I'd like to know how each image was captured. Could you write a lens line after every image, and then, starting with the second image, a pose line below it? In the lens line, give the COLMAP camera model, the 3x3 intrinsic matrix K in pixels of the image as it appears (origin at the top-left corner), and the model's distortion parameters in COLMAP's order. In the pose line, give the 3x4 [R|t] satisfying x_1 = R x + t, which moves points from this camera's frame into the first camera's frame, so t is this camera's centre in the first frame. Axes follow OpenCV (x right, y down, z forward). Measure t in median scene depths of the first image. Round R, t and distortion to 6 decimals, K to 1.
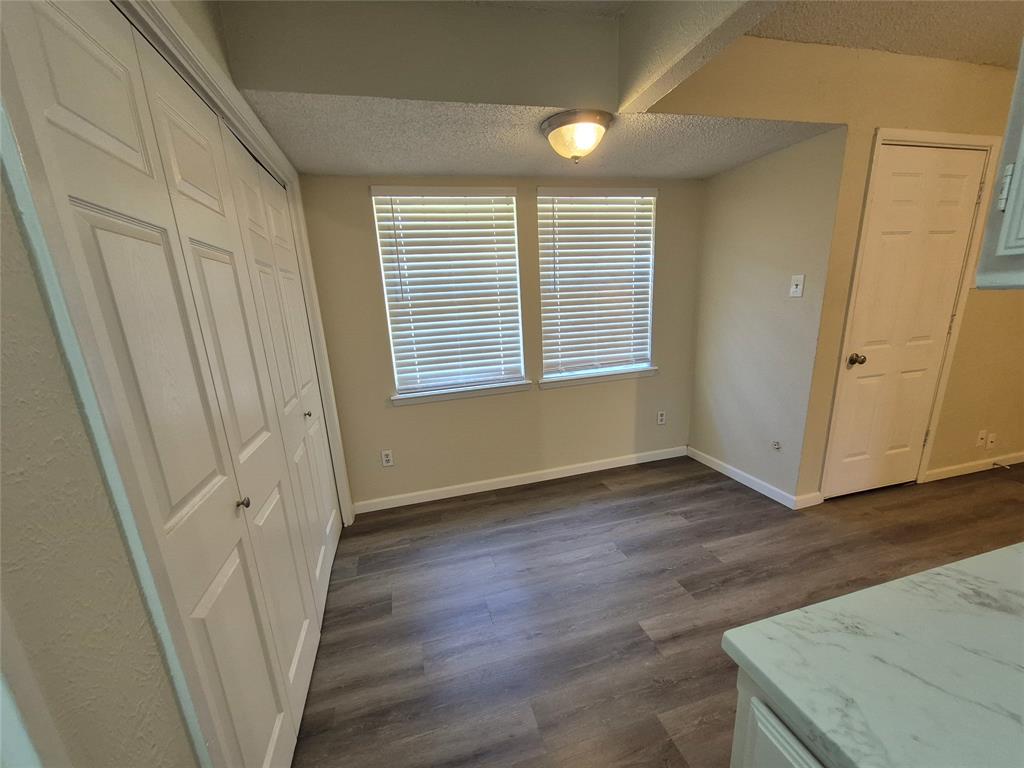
lens RADIAL K [[405.0, 0, 504.4], [0, 405.0, 401.6], [0, 0, 1]] dist [0.006876, -0.000622]
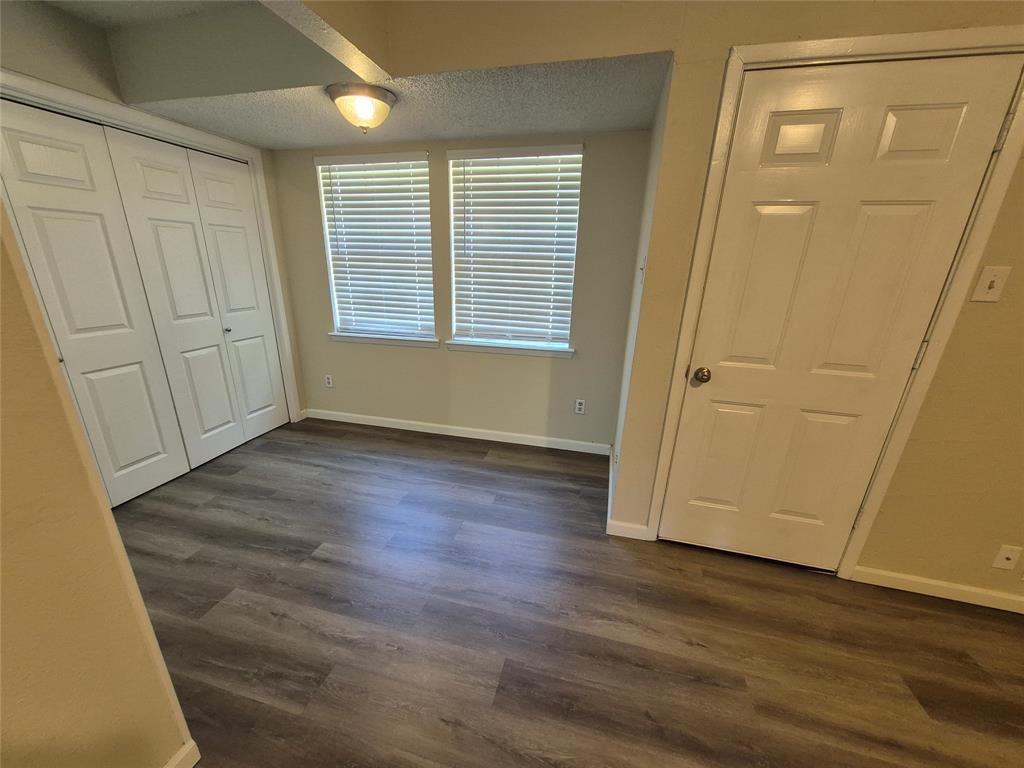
lens RADIAL K [[405.0, 0, 502.1], [0, 405.0, 402.3], [0, 0, 1]] dist [0.006876, -0.000622]
pose [[0.861740, 0.233627, -0.450357, 0.773473], [-0.189470, 0.971637, 0.141503, -0.078635], [0.470643, -0.036609, 0.881564, 0.132943]]
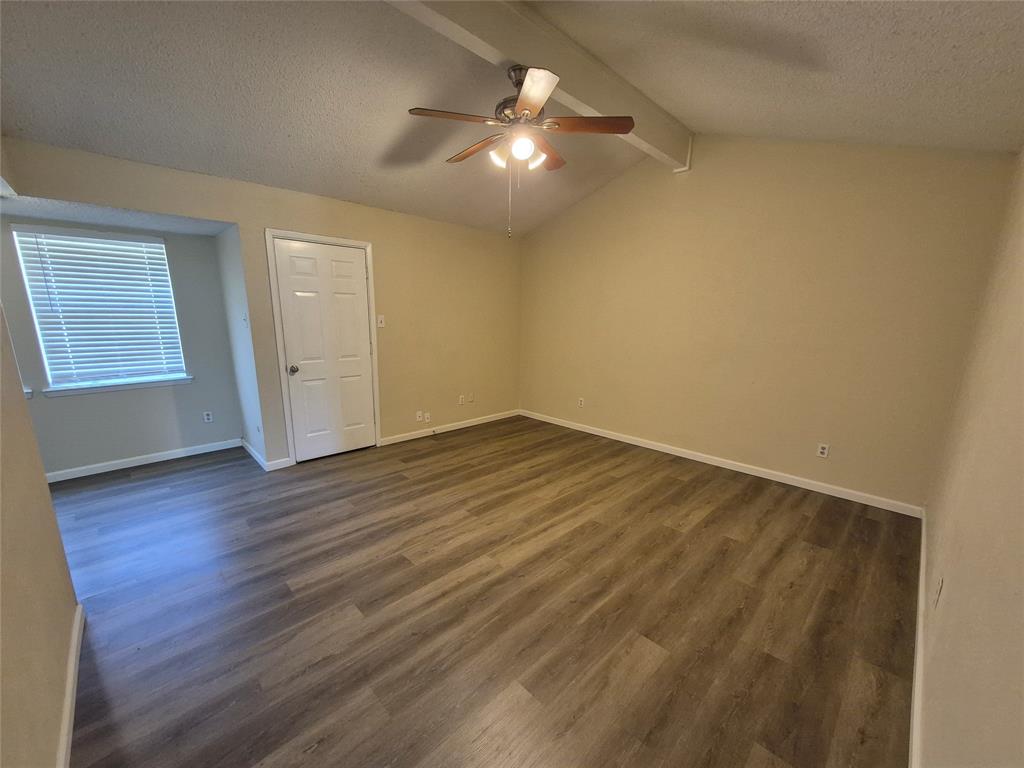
lens RADIAL K [[405.0, 0, 502.5], [0, 405.0, 399.3], [0, 0, 1]] dist [0.006876, -0.000622]
pose [[0.879779, -0.041202, 0.473593, 0.712762], [0.059990, 0.997895, -0.024627, 0.084986], [-0.471582, 0.050077, 0.880399, -0.640679]]
